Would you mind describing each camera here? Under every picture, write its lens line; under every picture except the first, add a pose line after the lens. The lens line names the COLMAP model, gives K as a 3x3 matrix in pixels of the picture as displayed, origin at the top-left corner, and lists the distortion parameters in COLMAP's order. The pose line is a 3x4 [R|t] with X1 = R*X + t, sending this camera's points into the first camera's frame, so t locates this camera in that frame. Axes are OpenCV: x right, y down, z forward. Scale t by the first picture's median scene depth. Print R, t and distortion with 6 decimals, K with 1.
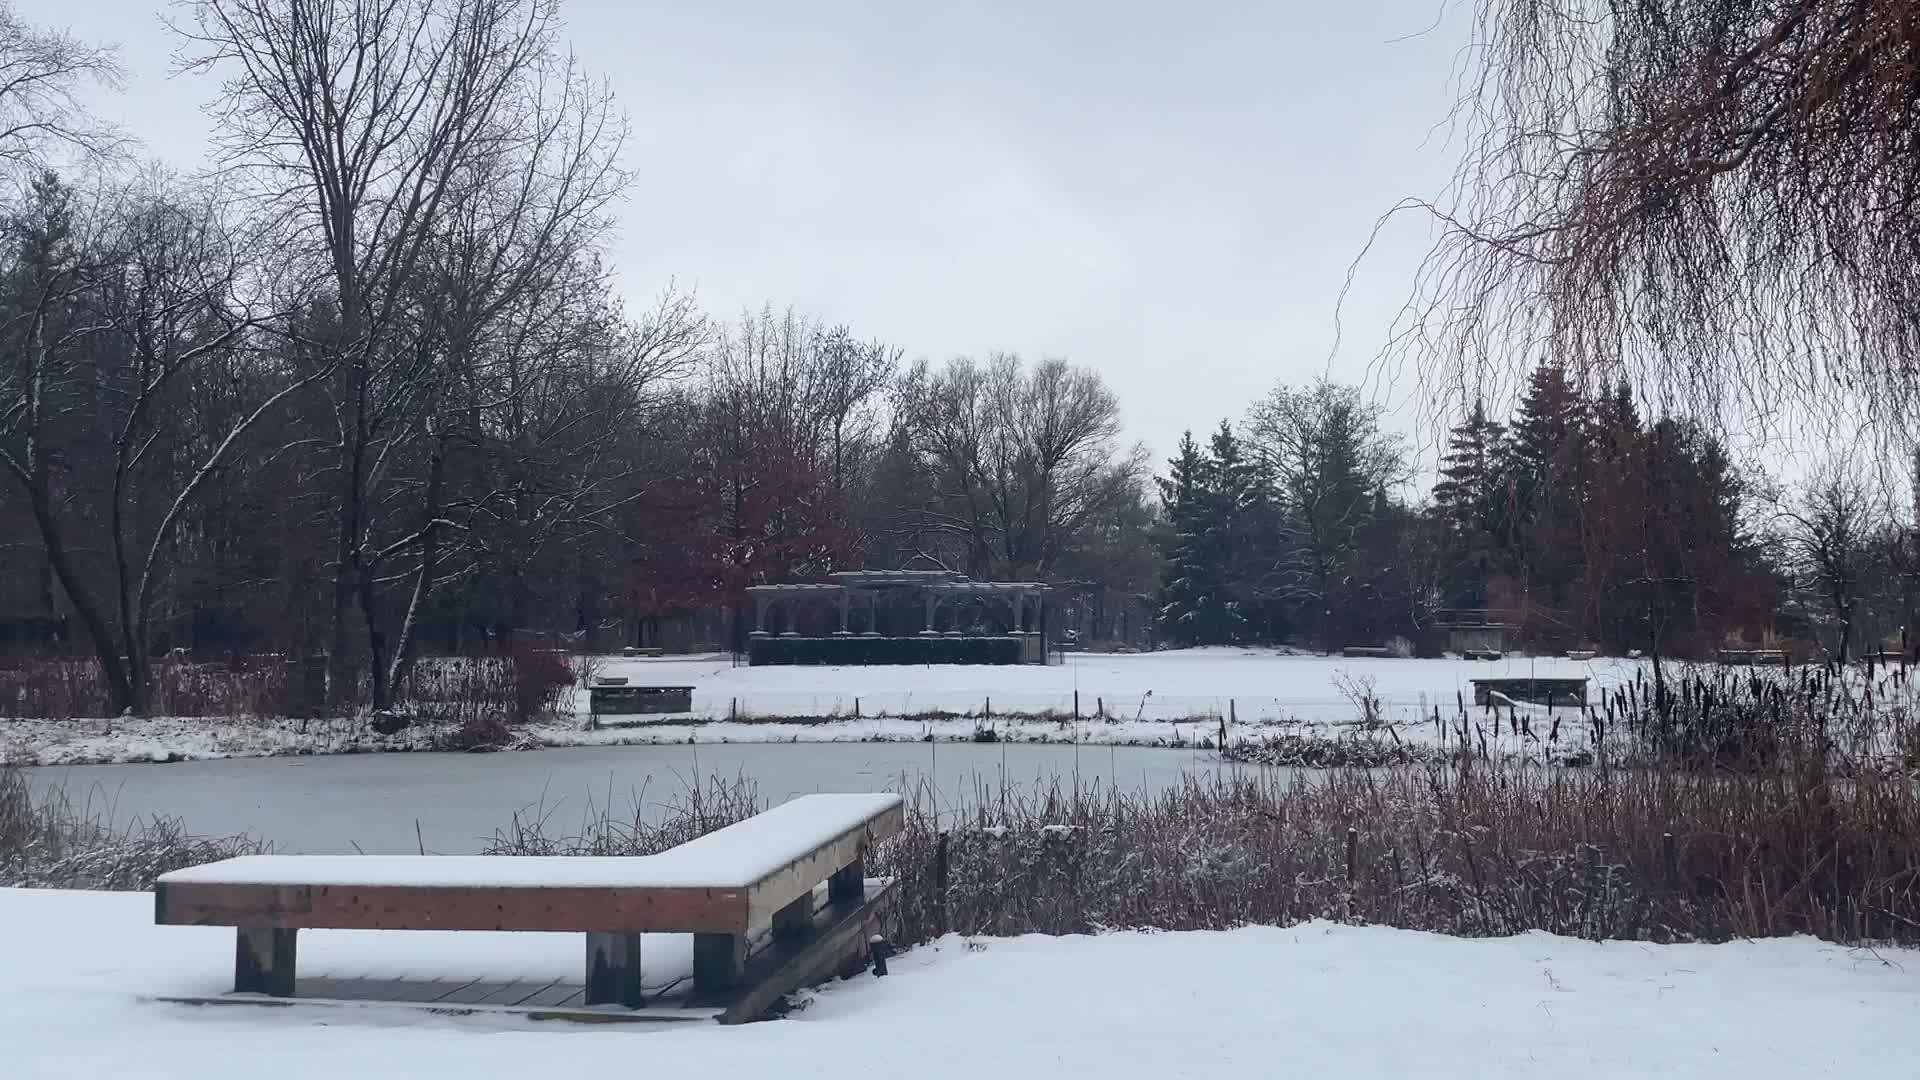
lens RADIAL K [[1646.5, 0, 958.4], [0, 1646.5, 536.6], [0, 0, 1]] dist [0.090113, -0.118105]
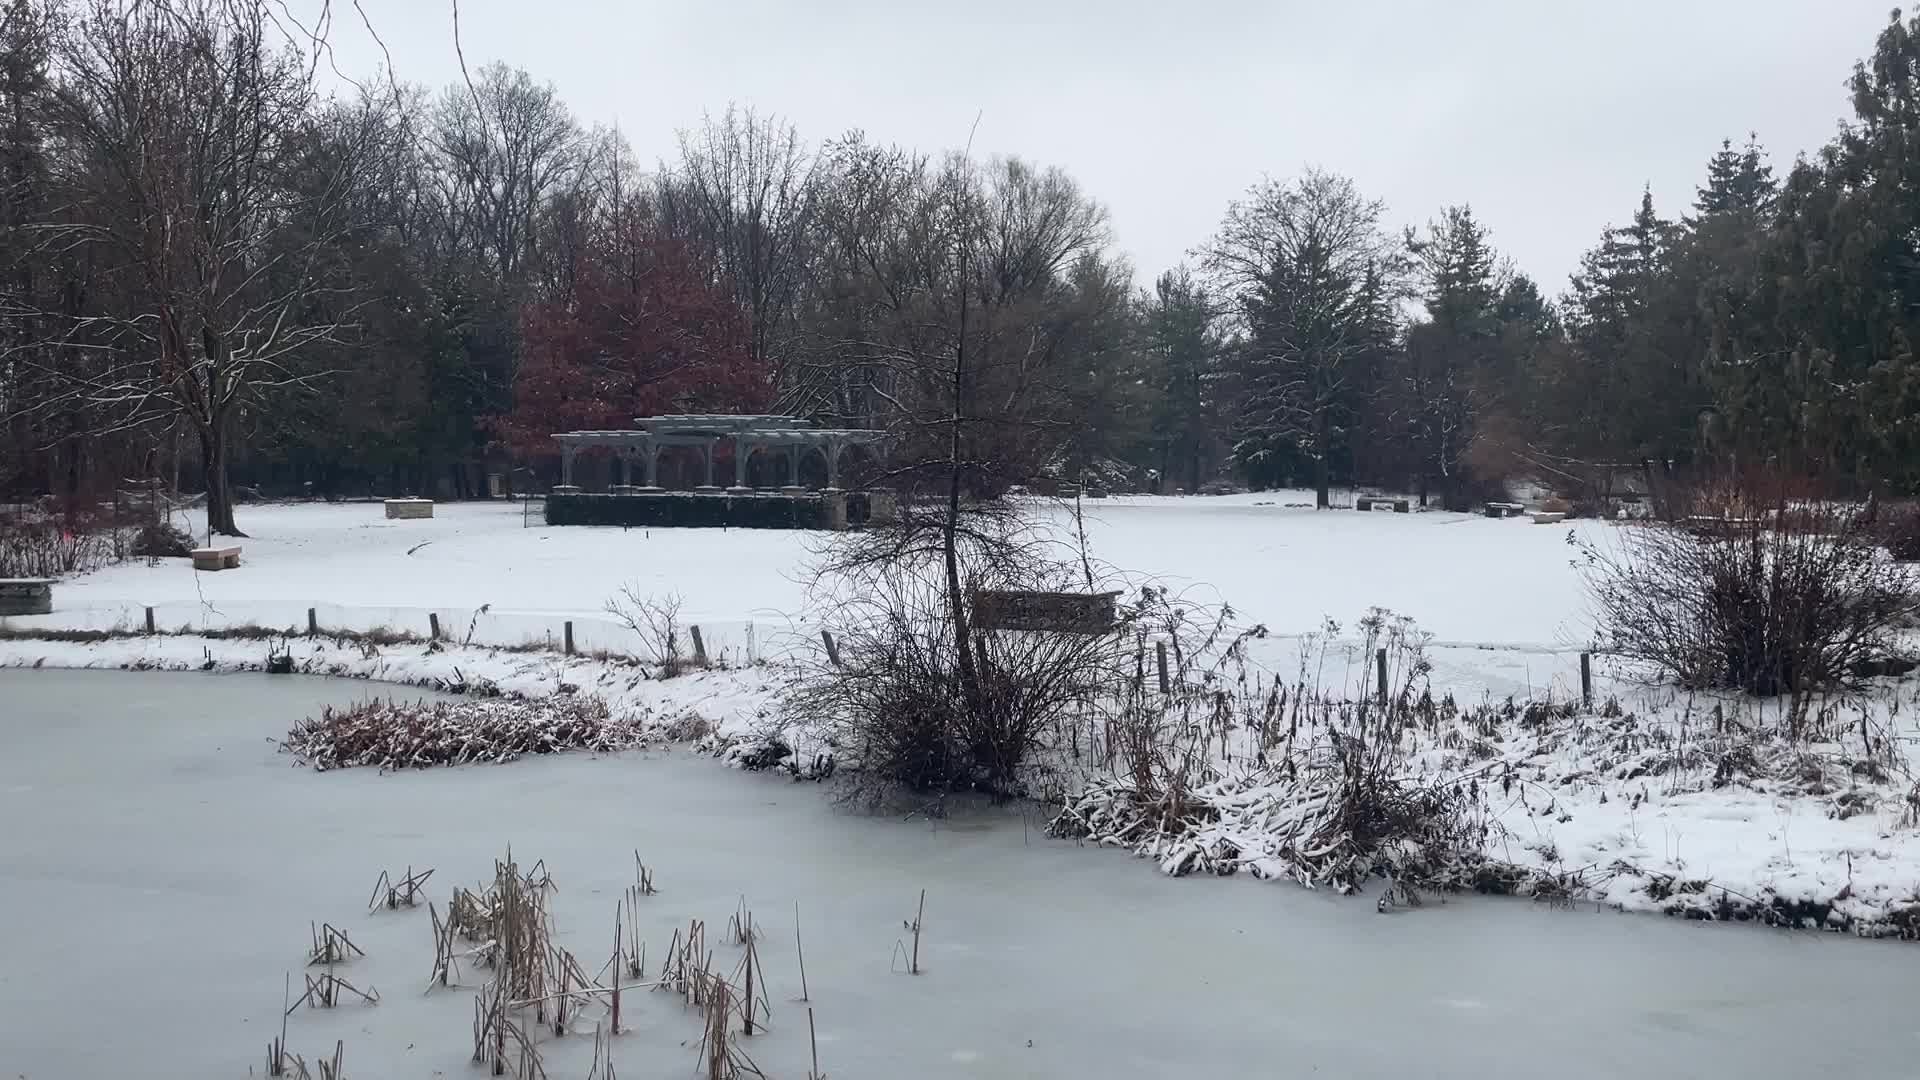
lens RADIAL K [[1646.5, 0, 958.4], [0, 1646.5, 536.6], [0, 0, 1]] dist [0.090113, -0.118105]
pose [[0.985150, 0.005047, -0.171623, 0.126796], [0.012943, 0.994541, 0.103542, -0.001798], [0.171208, -0.104225, 0.979706, 0.100531]]
